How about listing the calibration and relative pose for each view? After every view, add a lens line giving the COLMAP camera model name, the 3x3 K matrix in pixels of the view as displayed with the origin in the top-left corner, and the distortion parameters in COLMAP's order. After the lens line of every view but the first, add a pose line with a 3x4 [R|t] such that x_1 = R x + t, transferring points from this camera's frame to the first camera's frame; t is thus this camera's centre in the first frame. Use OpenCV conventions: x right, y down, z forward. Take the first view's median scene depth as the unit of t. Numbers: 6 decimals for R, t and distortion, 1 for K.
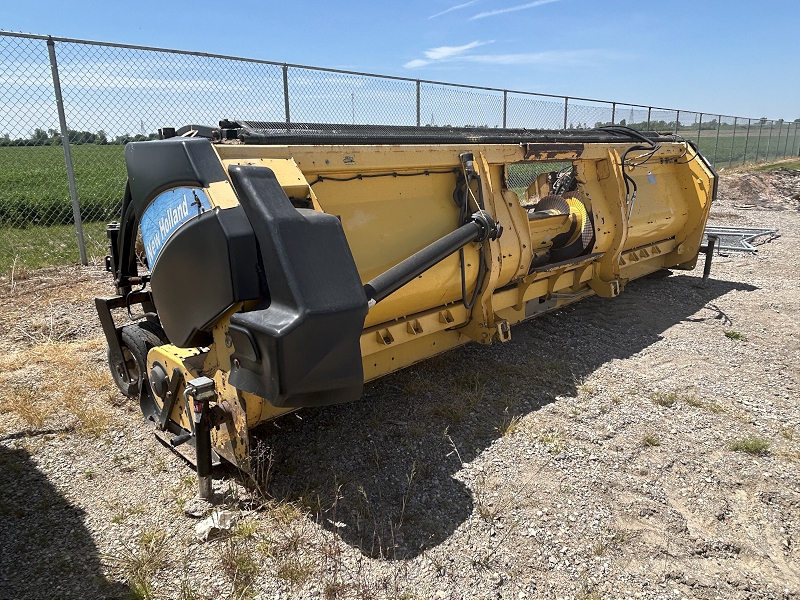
lens RADIAL K [[551.5, 0, 388.5], [0, 551.5, 298.3], [0, 0, 1]] dist [-0.037635, -0.001525]
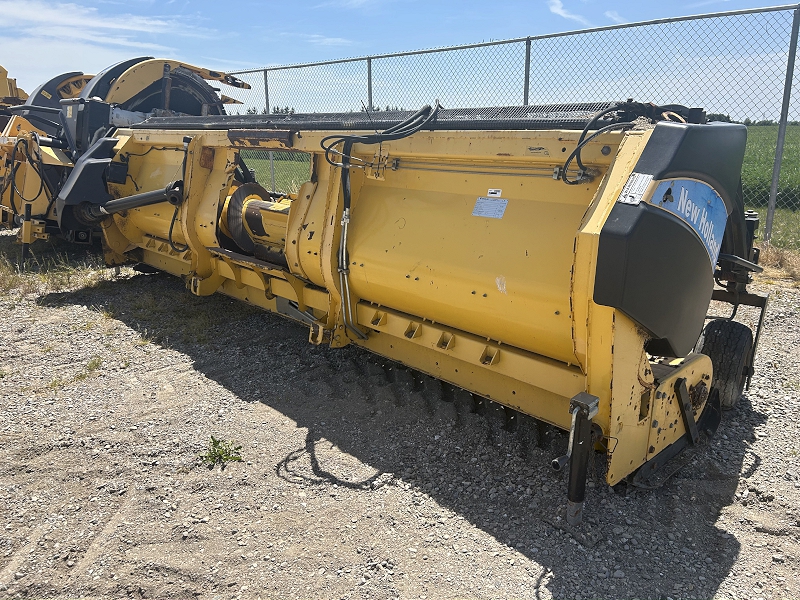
lens RADIAL K [[589.1, 0, 400.0], [0, 589.1, 300.0], [0, 0, 1]] dist [0.007250, 0.000015]
pose [[0.019153, 0.284255, -0.958557, 1.163707], [-0.270211, 0.924528, 0.268764, -0.301290], [0.962611, 0.253865, 0.094516, 1.043418]]
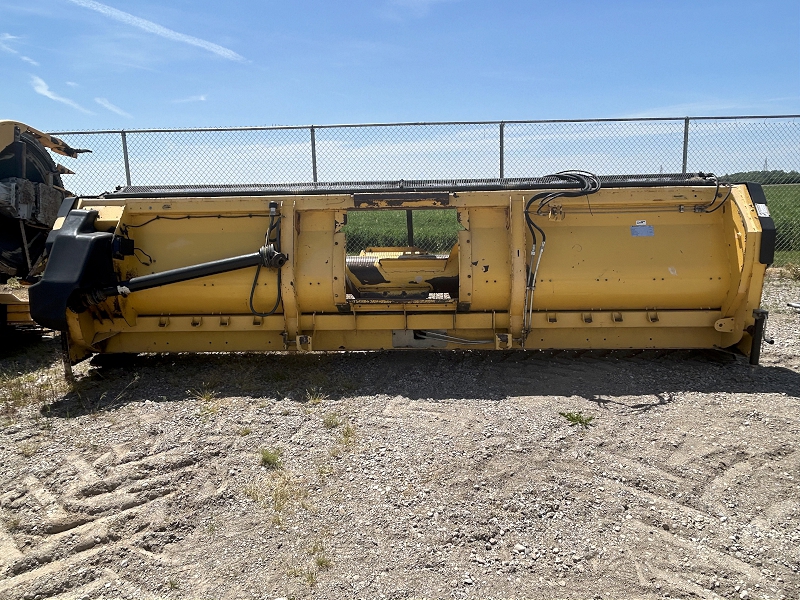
lens RADIAL K [[565.4, 0, 401.6], [0, 565.4, 281.8], [0, 0, 1]] dist [-0.004941, -0.000902]
pose [[0.699012, 0.094081, -0.708894, 0.986820], [-0.178757, 0.982825, -0.045830, -0.044046], [0.692407, 0.158755, 0.703825, 0.186414]]
